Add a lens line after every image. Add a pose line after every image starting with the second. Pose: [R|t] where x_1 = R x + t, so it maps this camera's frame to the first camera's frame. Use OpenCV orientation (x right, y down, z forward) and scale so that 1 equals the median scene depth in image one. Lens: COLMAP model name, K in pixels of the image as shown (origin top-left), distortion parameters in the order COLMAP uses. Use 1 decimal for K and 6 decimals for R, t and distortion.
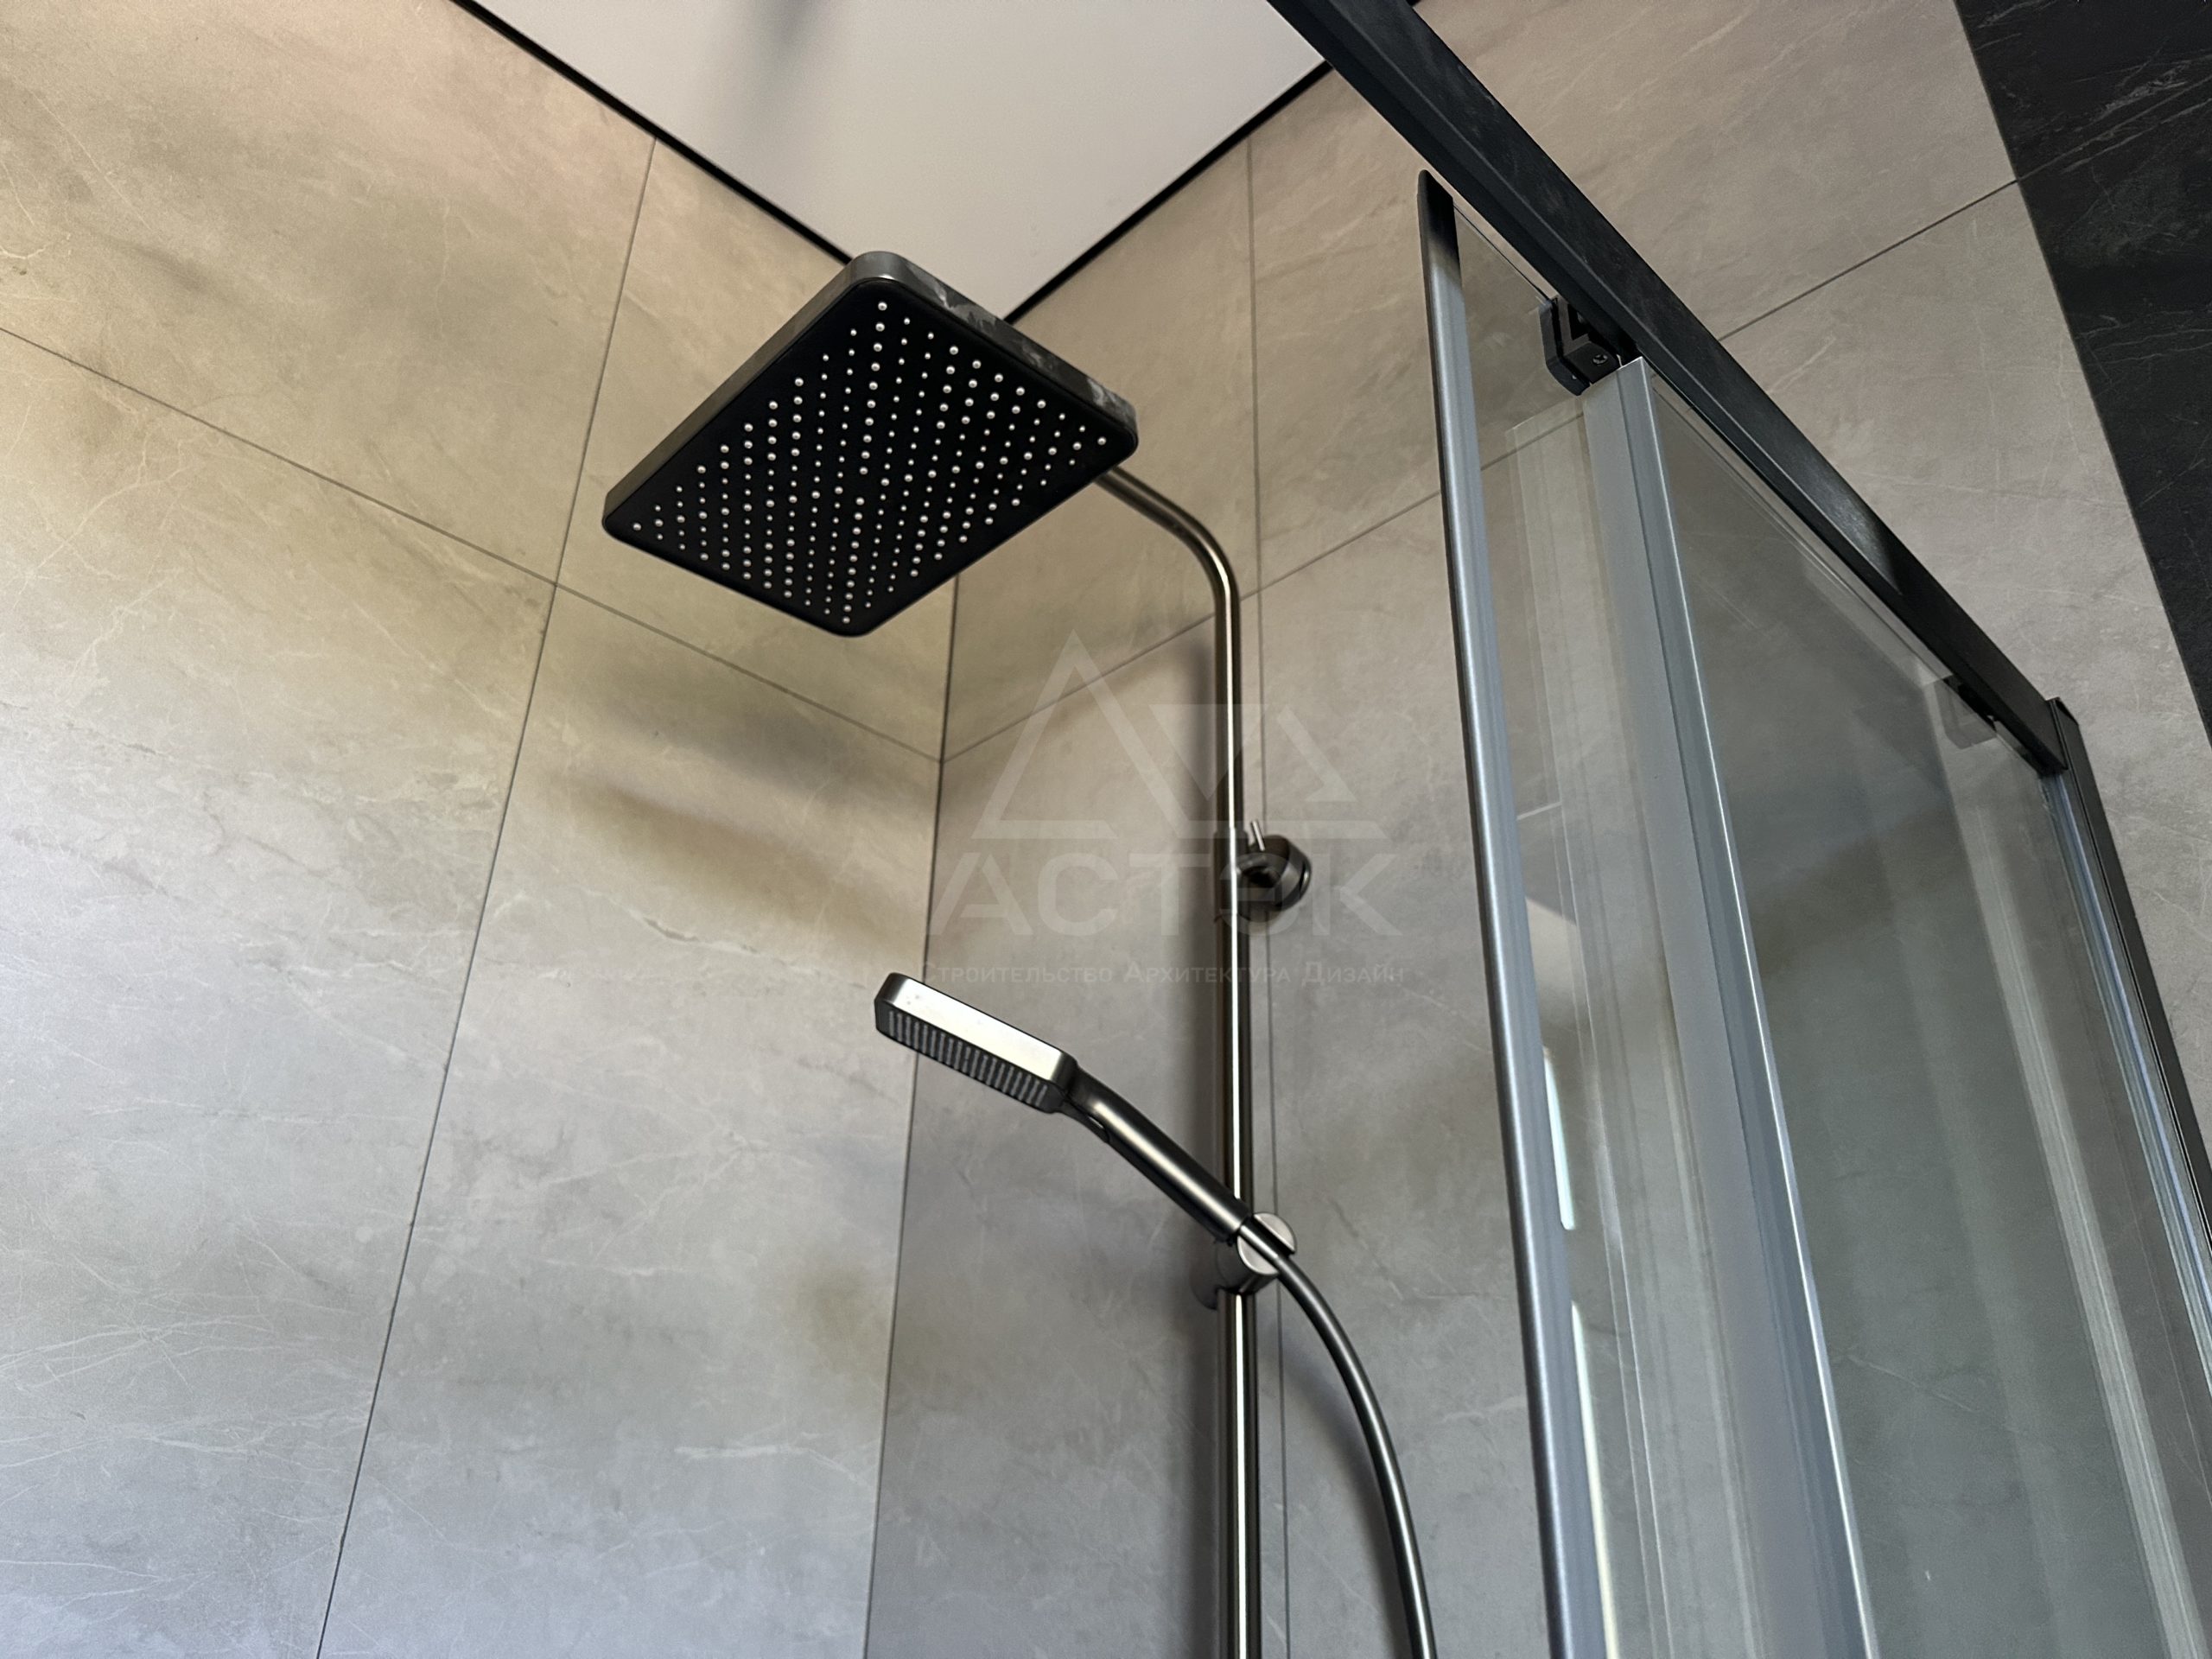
lens RADIAL K [[1548.3, 0, 1110.8], [0, 1548.3, 834.3], [0, 0, 1]] dist [0.097034, -0.159871]
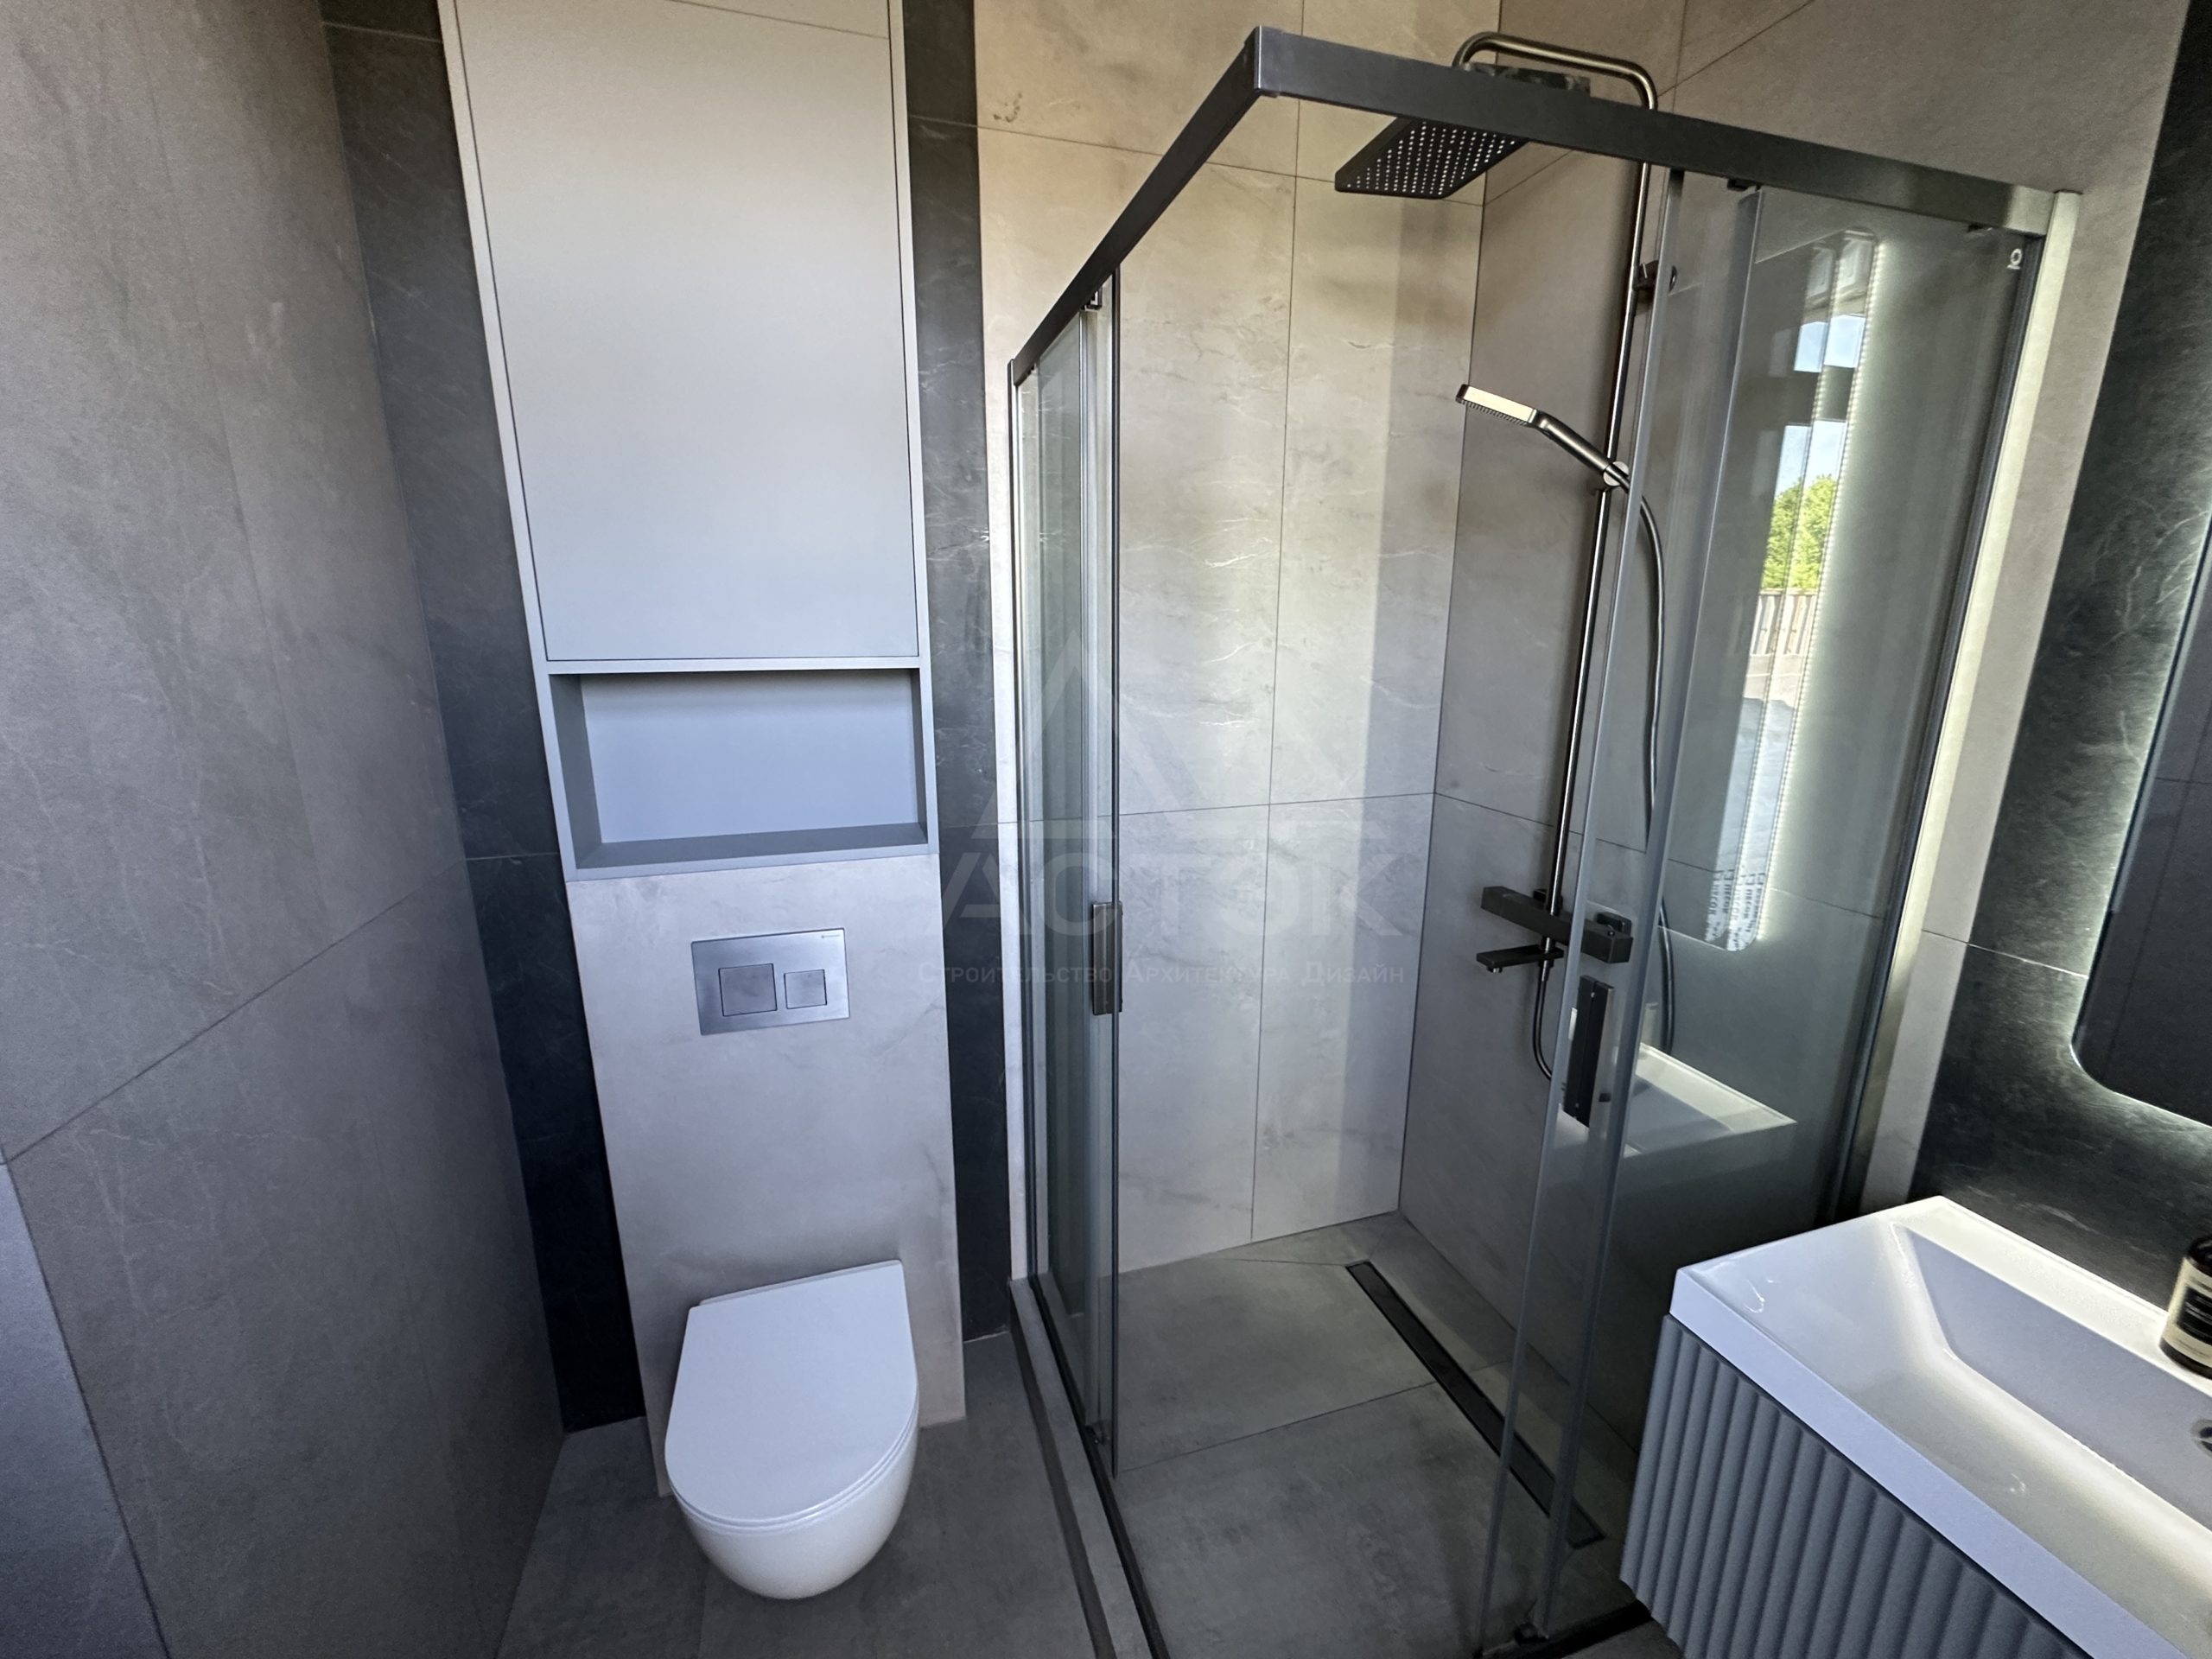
lens RADIAL K [[888.1, 0, 1105.7], [0, 888.1, 832.7], [0, 0, 1]] dist [-0.006691, 0.002200]
pose [[0.889182, 0.083244, -0.449917, 0.047414], [0.229070, 0.770218, 0.595224, -0.296185], [0.396083, -0.632325, 0.665795, -0.591518]]
